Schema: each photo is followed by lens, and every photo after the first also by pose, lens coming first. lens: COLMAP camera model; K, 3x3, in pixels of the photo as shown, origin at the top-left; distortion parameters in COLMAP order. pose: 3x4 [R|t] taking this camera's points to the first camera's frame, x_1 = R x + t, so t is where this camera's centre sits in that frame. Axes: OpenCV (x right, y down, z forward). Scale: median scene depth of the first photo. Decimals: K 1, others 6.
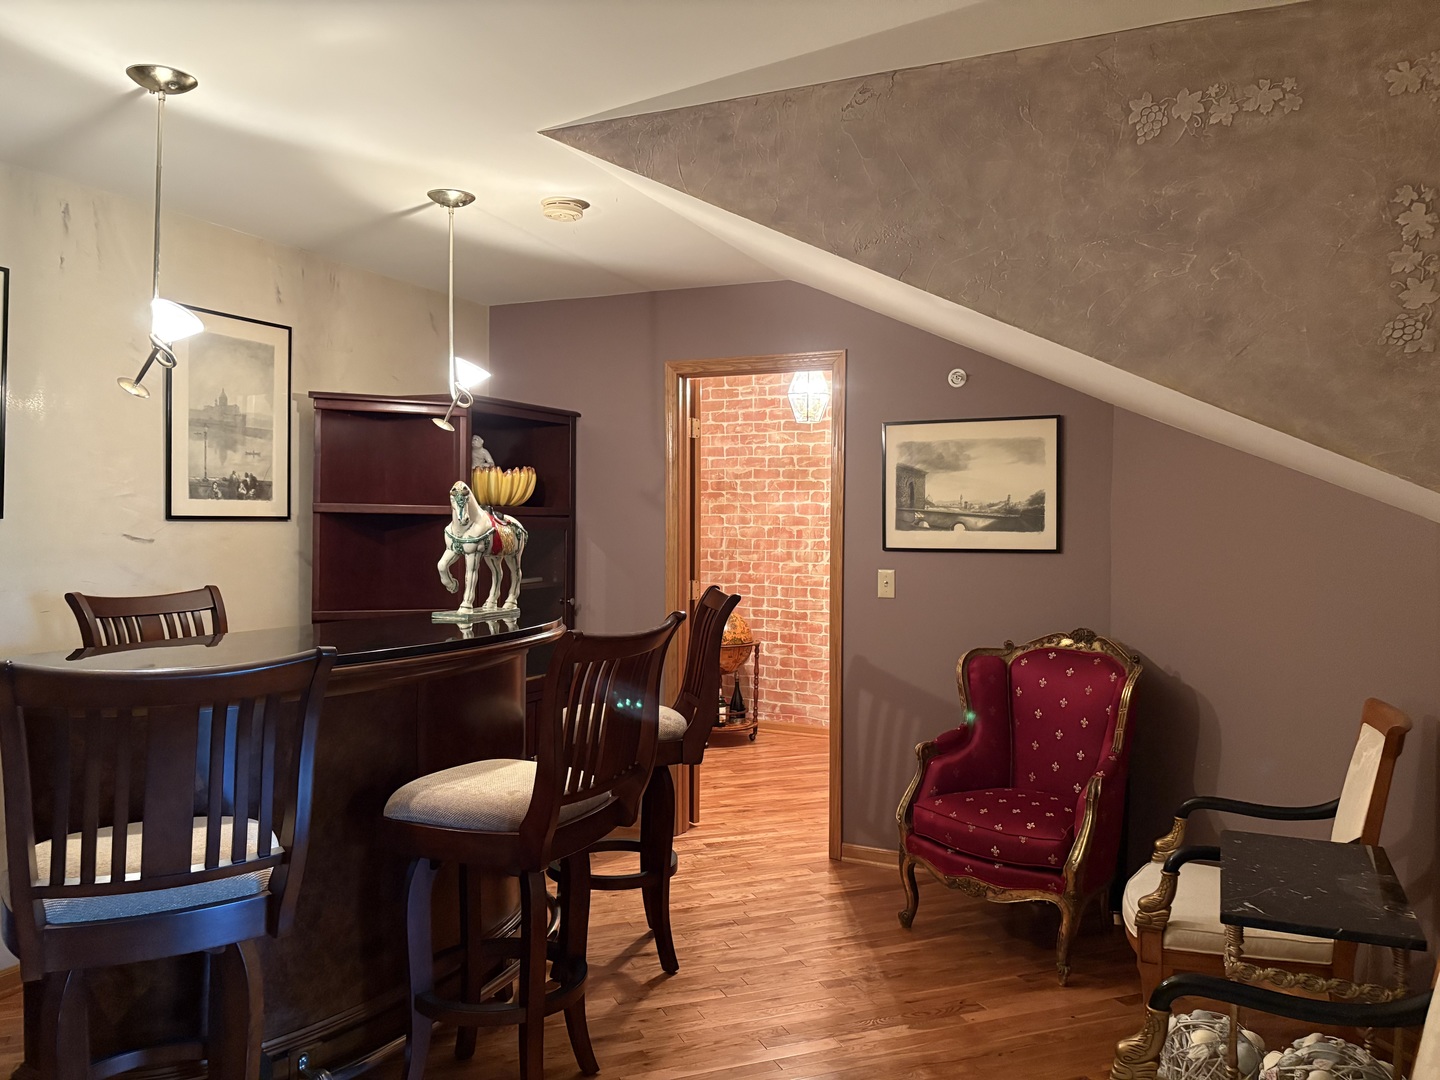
lens RADIAL K [[1082.0, 0, 715.9], [0, 1082.0, 536.7], [0, 0, 1]] dist [0.054773, -0.056621]
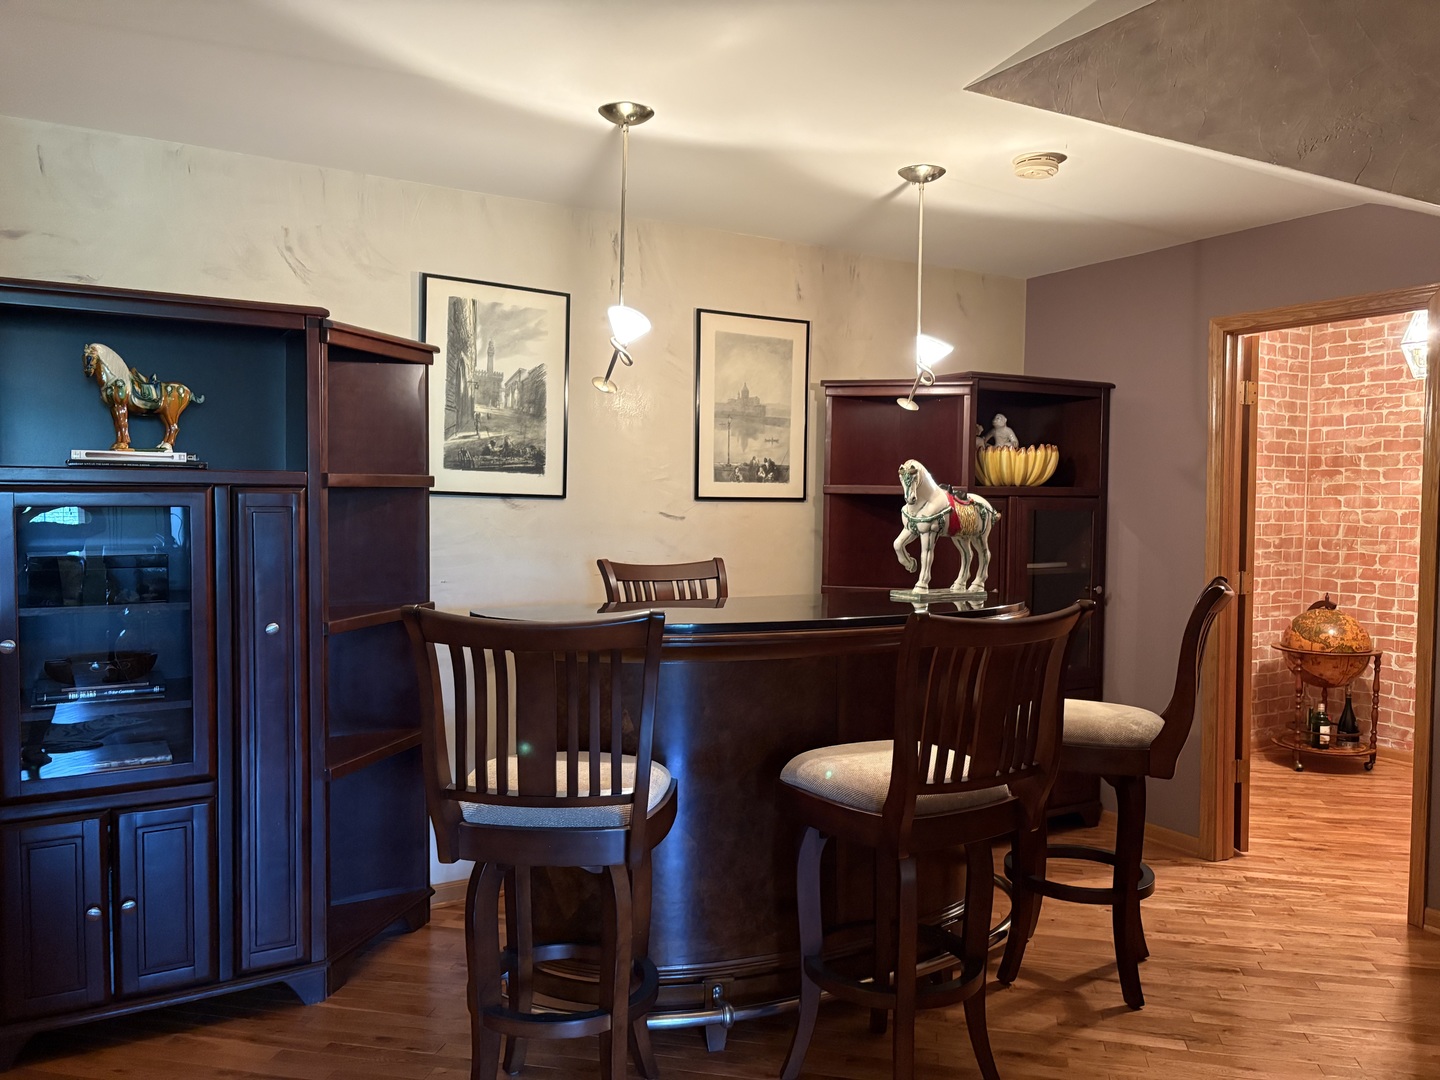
lens RADIAL K [[1082.0, 0, 714.4], [0, 1082.0, 540.0], [0, 0, 1]] dist [0.054773, -0.056621]
pose [[0.835186, 0.019261, -0.549630, 0.149703], [-0.010402, 0.999761, 0.019229, 0.004767], [0.549869, -0.010343, 0.835187, 0.065498]]
